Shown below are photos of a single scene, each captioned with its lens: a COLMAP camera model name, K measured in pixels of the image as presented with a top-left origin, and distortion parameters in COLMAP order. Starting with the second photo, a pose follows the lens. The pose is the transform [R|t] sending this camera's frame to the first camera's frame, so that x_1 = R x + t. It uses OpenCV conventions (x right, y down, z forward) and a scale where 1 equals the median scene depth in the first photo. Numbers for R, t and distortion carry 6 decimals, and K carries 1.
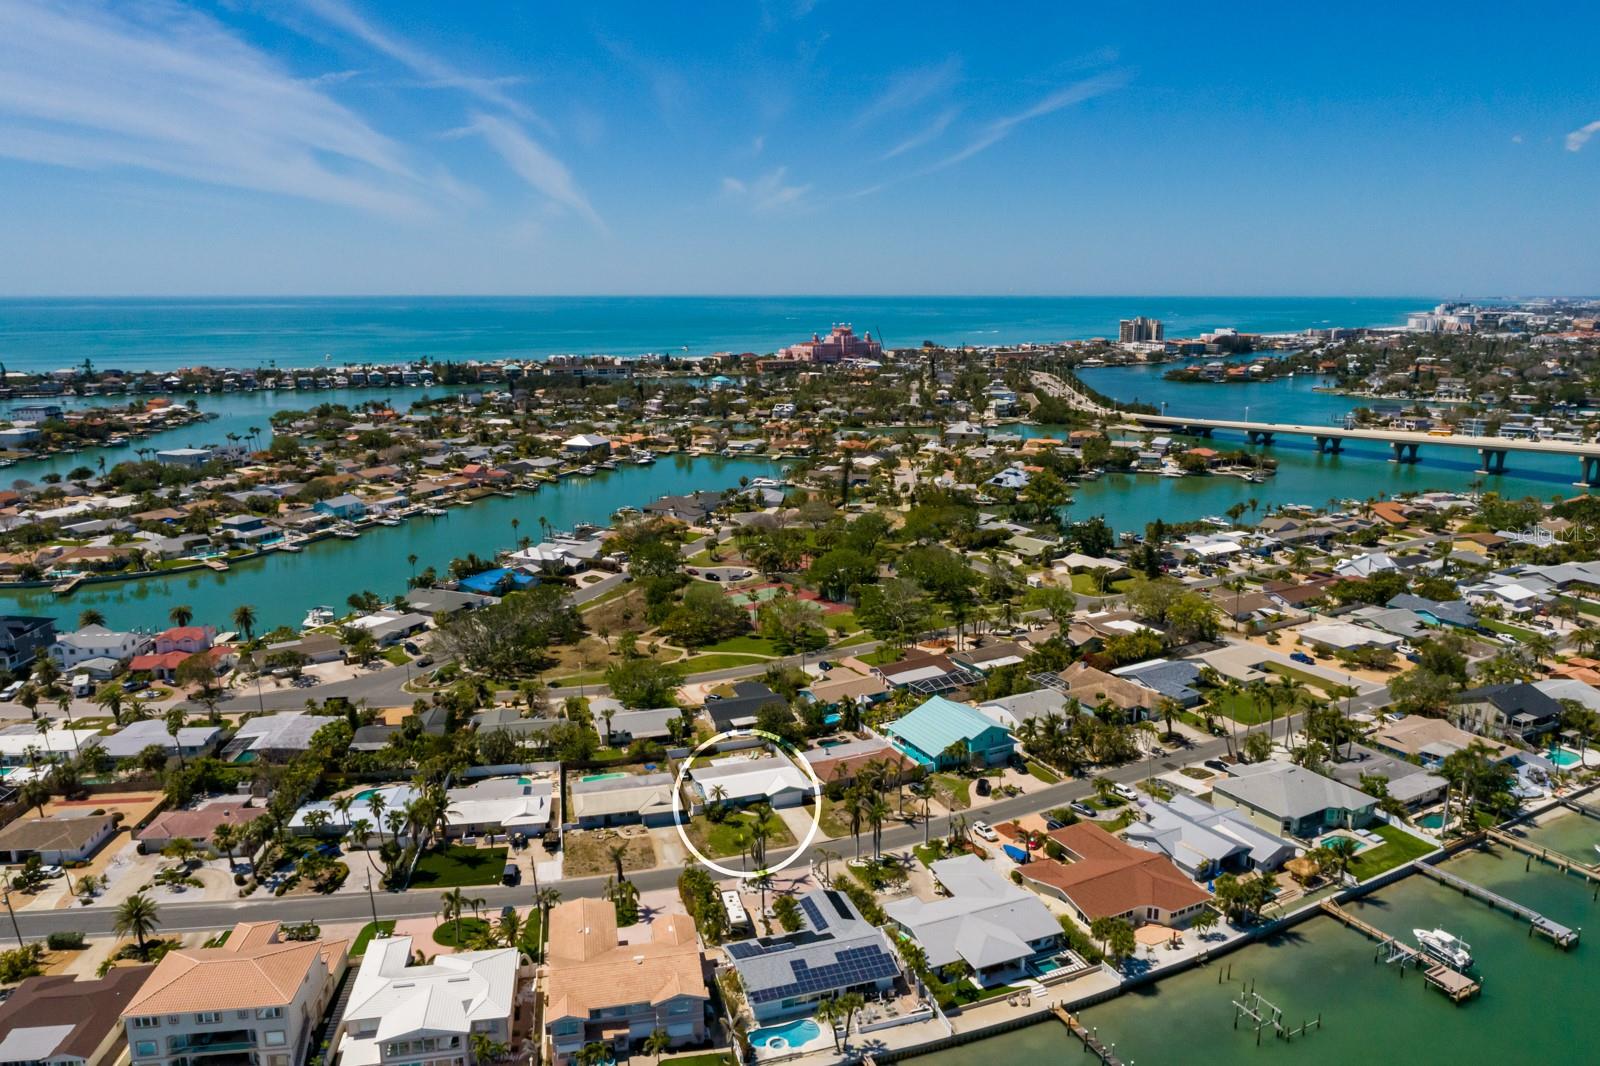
lens RADIAL K [[1098.0, 0, 804.8], [0, 1098.0, 498.9], [0, 0, 1]] dist [0.000328, 0.003067]
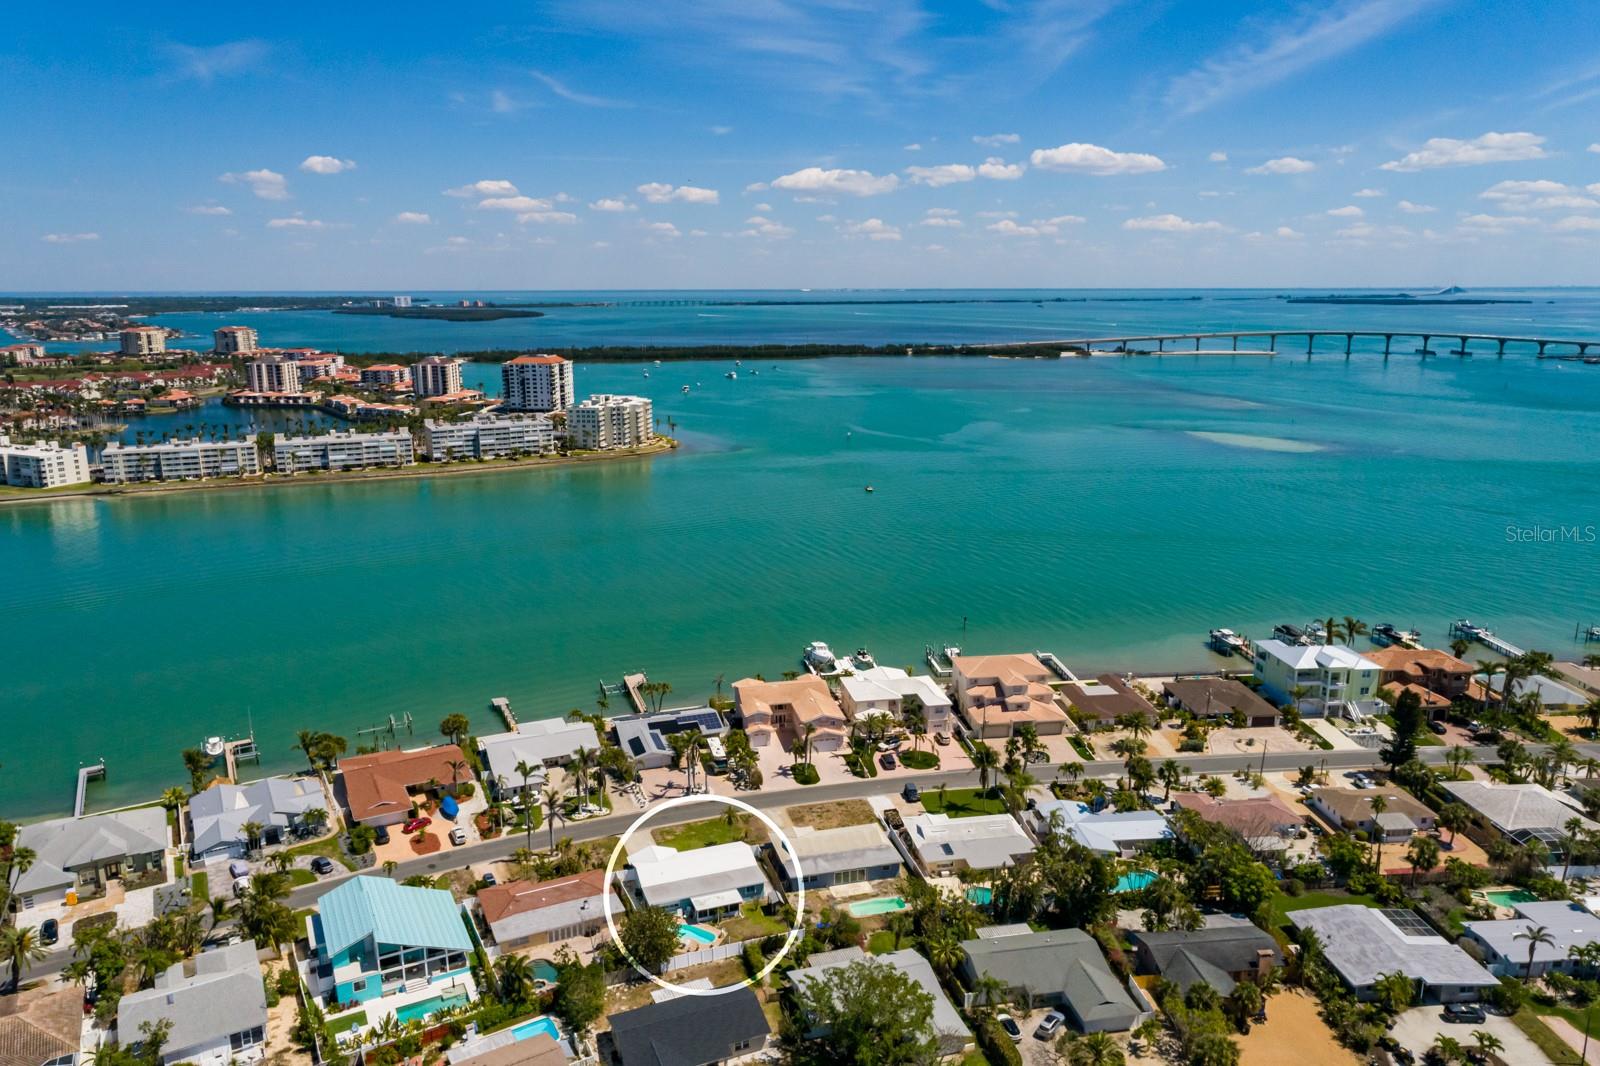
lens RADIAL K [[1095.2, 0, 801.7], [0, 1095.2, 541.5], [0, 0, 1]] dist [-0.001396, 0.011437]
pose [[-0.999998, 0.000805, 0.001960, -0.120559], [0.001528, 0.914628, 0.404294, -0.275746], [-0.001467, 0.404296, -0.914627, 1.502550]]
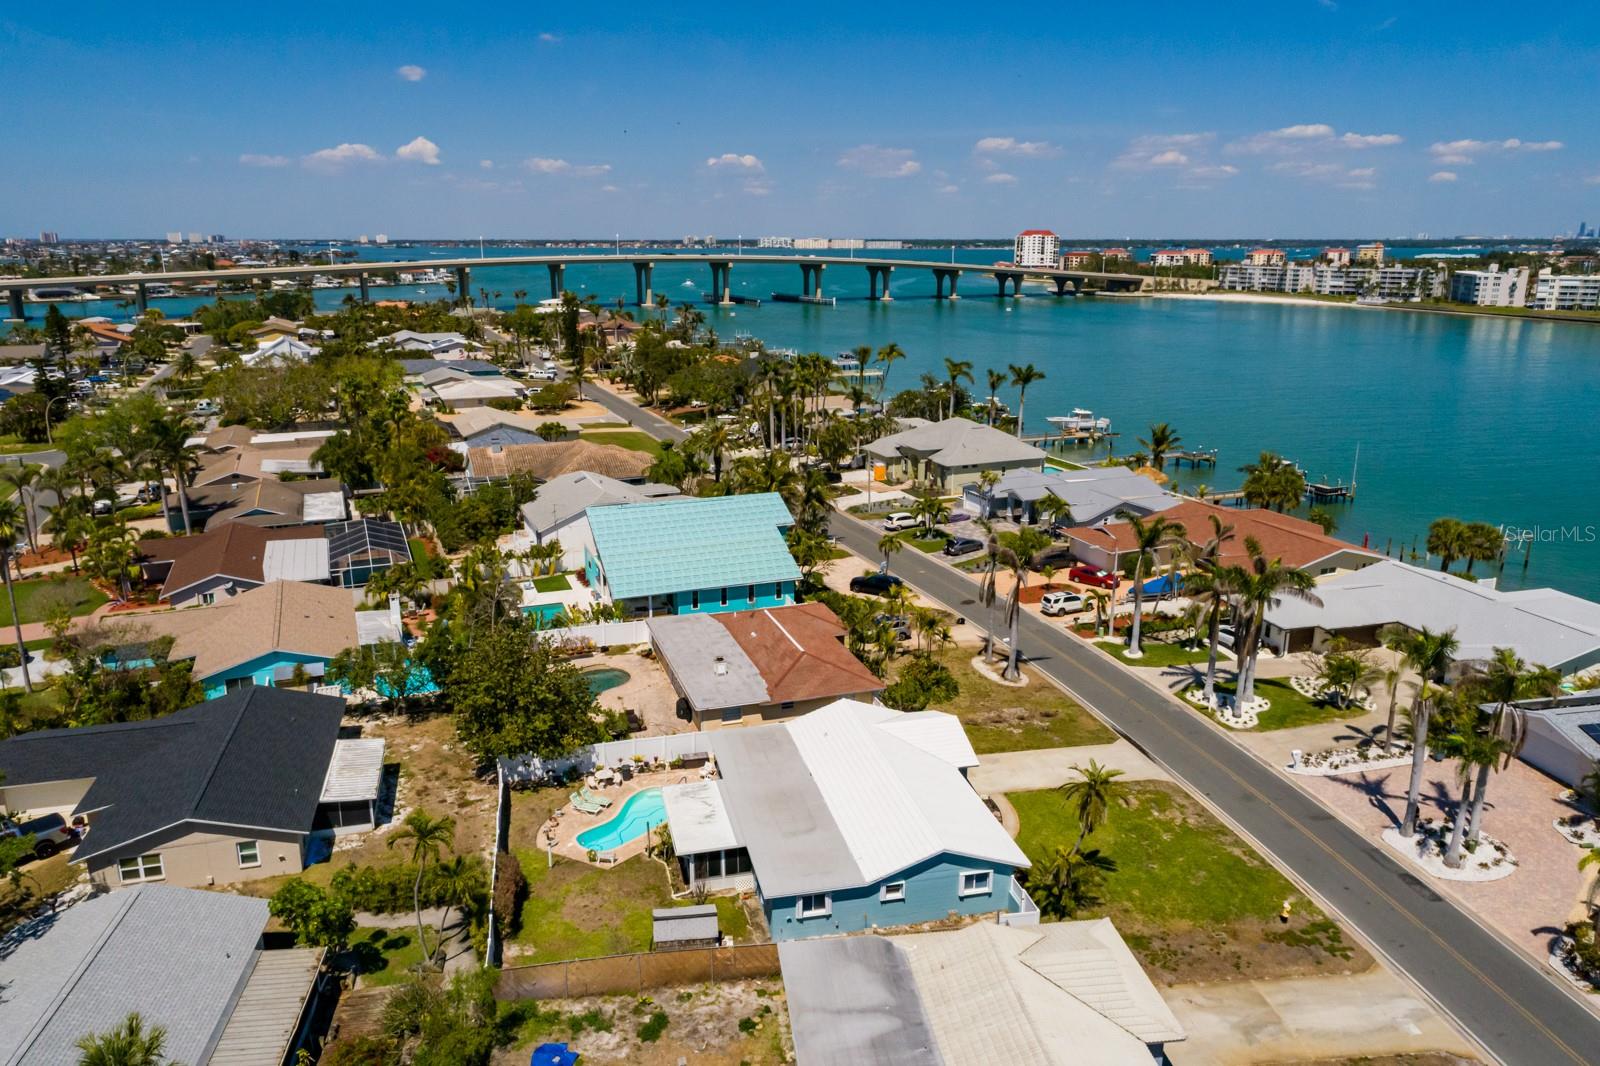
lens RADIAL K [[1106.3, 0, 800.0], [0, 1106.3, 533.0], [0, 0, 1]] dist [0.001062, 0.011114]
pose [[0.131695, -0.257624, 0.957228, -0.293929], [0.180783, 0.955687, 0.232337, 0.105816], [-0.974666, 0.142453, 0.172433, 0.866793]]
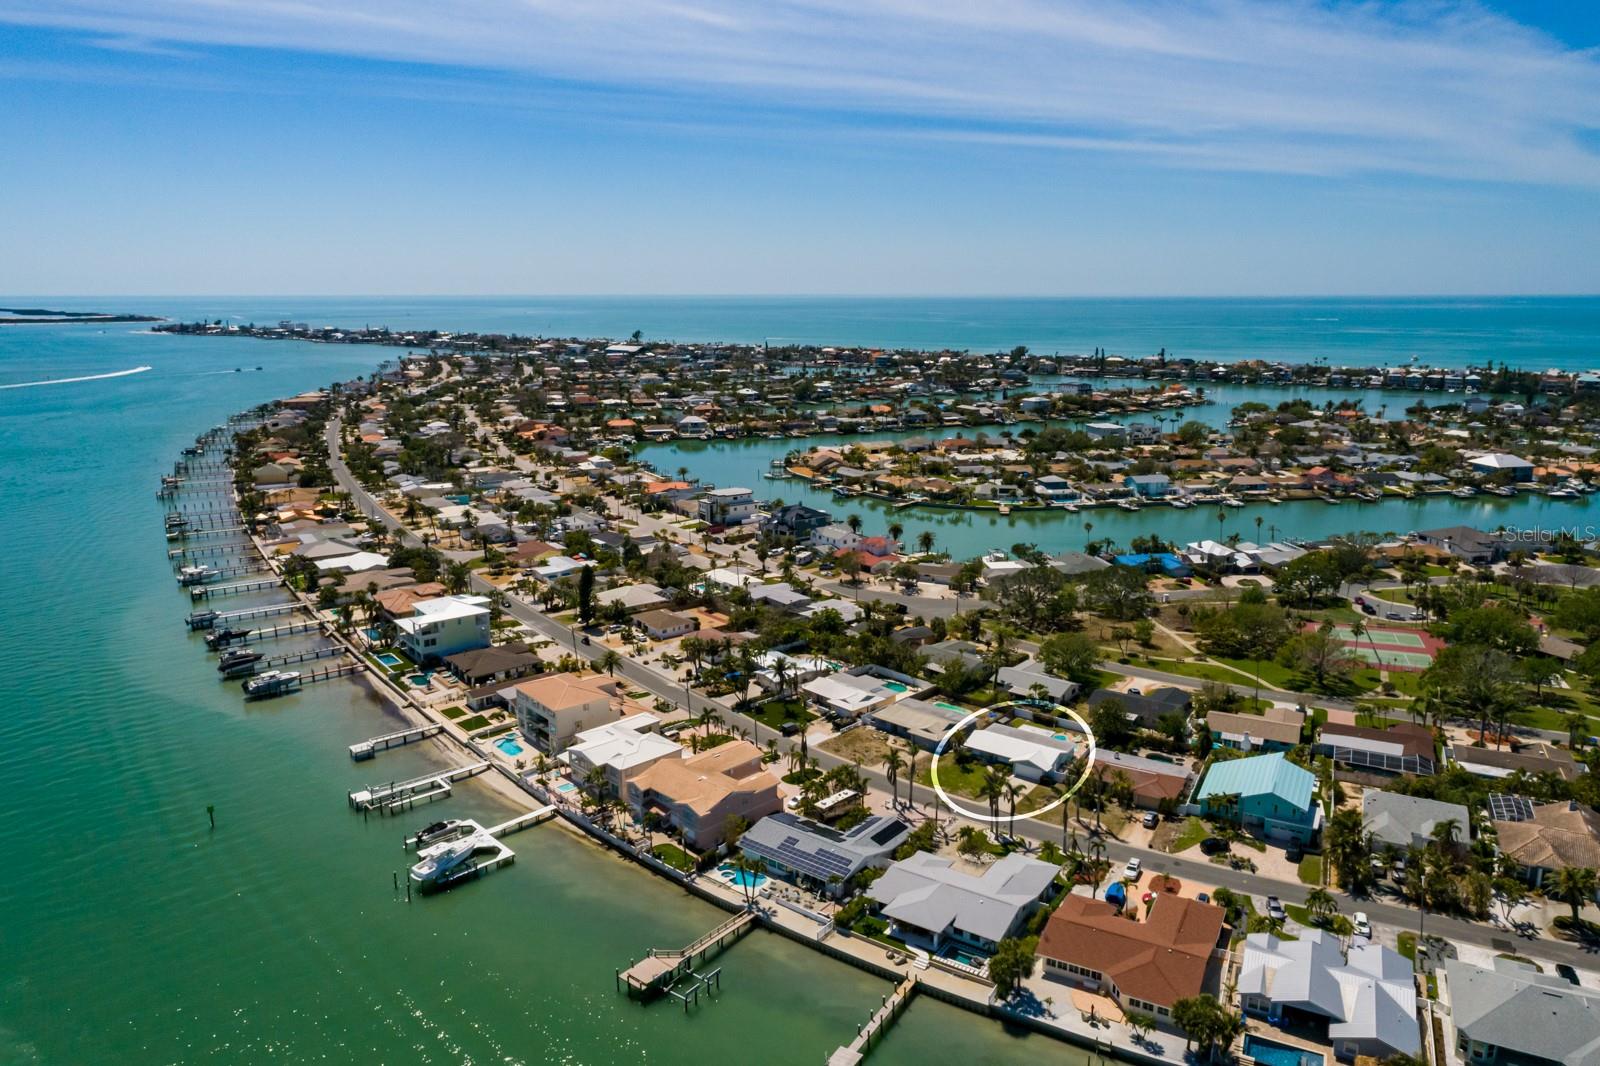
lens RADIAL K [[1095.2, 0, 801.7], [0, 1095.2, 541.5], [0, 0, 1]] dist [-0.001396, 0.011437]
pose [[0.548361, 0.184771, -0.815574, 0.595775], [-0.153670, 0.980941, 0.118914, -0.027136], [0.822001, 0.060121, 0.566303, 0.201126]]
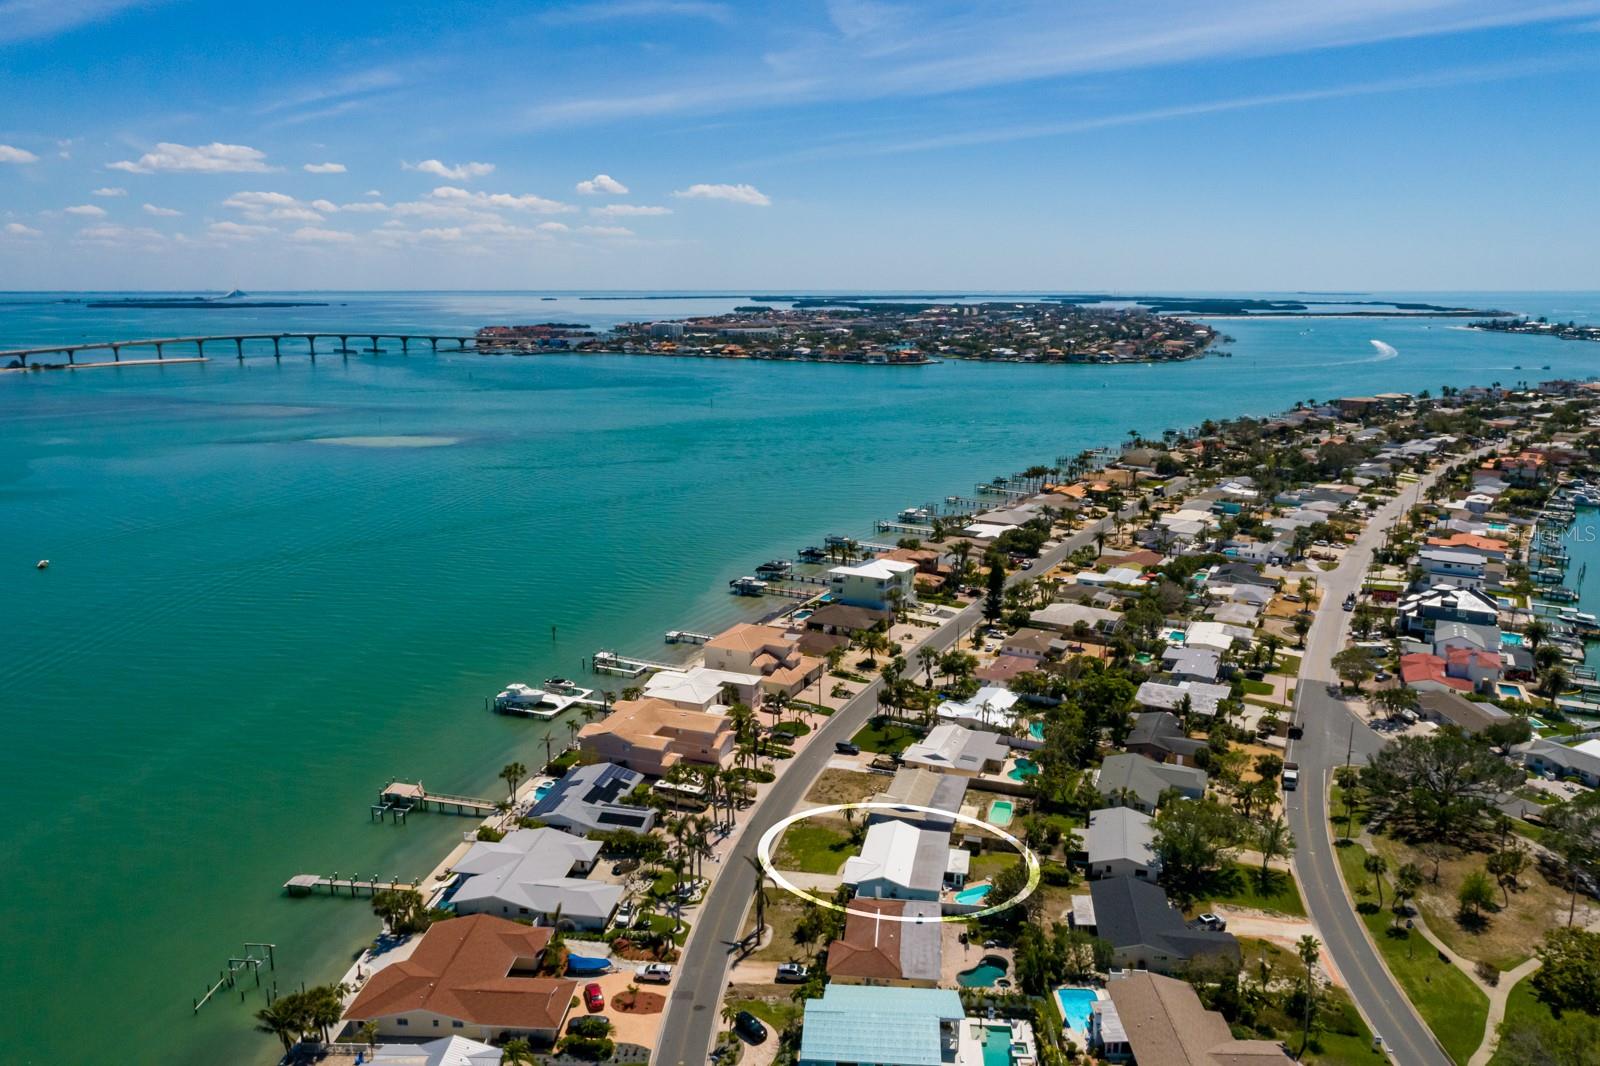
lens RADIAL K [[1095.2, 0, 801.7], [0, 1095.2, 541.5], [0, 0, 1]] dist [-0.001396, 0.011437]
pose [[-0.535051, 0.190381, -0.823089, 0.581499], [-0.156604, 0.935041, 0.318077, -0.208792], [0.830178, 0.299086, -0.470481, 1.147127]]
